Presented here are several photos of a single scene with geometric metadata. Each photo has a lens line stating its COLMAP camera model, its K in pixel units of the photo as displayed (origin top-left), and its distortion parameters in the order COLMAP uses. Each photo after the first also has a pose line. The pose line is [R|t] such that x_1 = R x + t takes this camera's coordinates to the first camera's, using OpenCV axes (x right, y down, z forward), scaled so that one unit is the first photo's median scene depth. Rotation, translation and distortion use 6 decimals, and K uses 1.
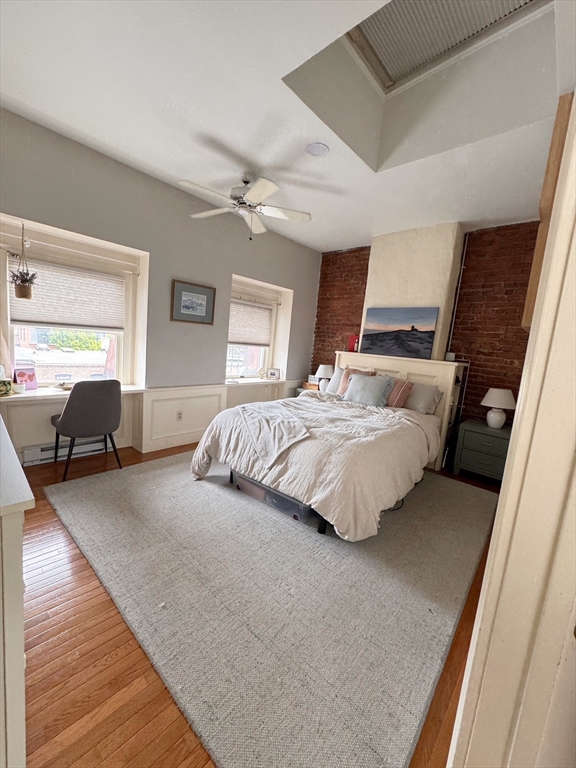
lens RADIAL K [[306.6, 0, 284.7], [0, 306.6, 383.2], [0, 0, 1]] dist [-0.000599, -0.000024]
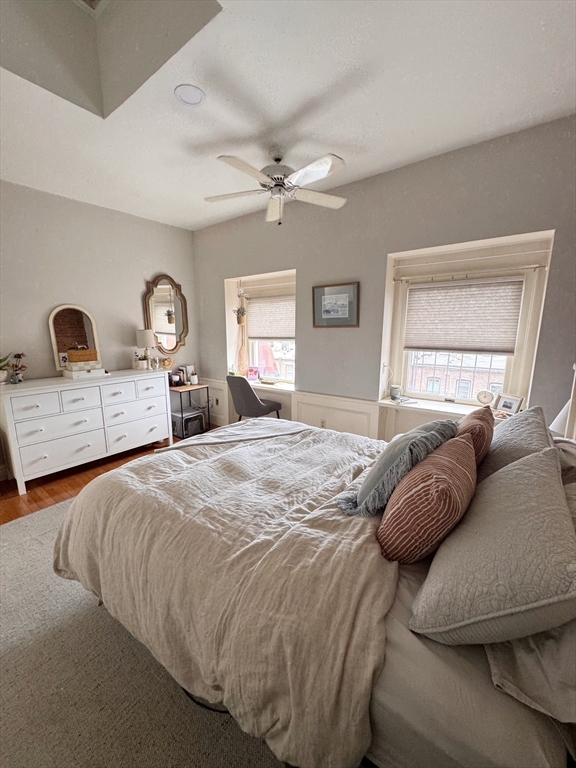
lens RADIAL K [[306.6, 0, 285.4], [0, 306.6, 384.7], [0, 0, 1]] dist [-0.000599, -0.000024]
pose [[0.091323, 0.094117, -0.991364, 0.613619], [-0.126008, 0.988614, 0.082248, -0.085107], [0.987817, 0.117409, 0.102142, 0.789765]]
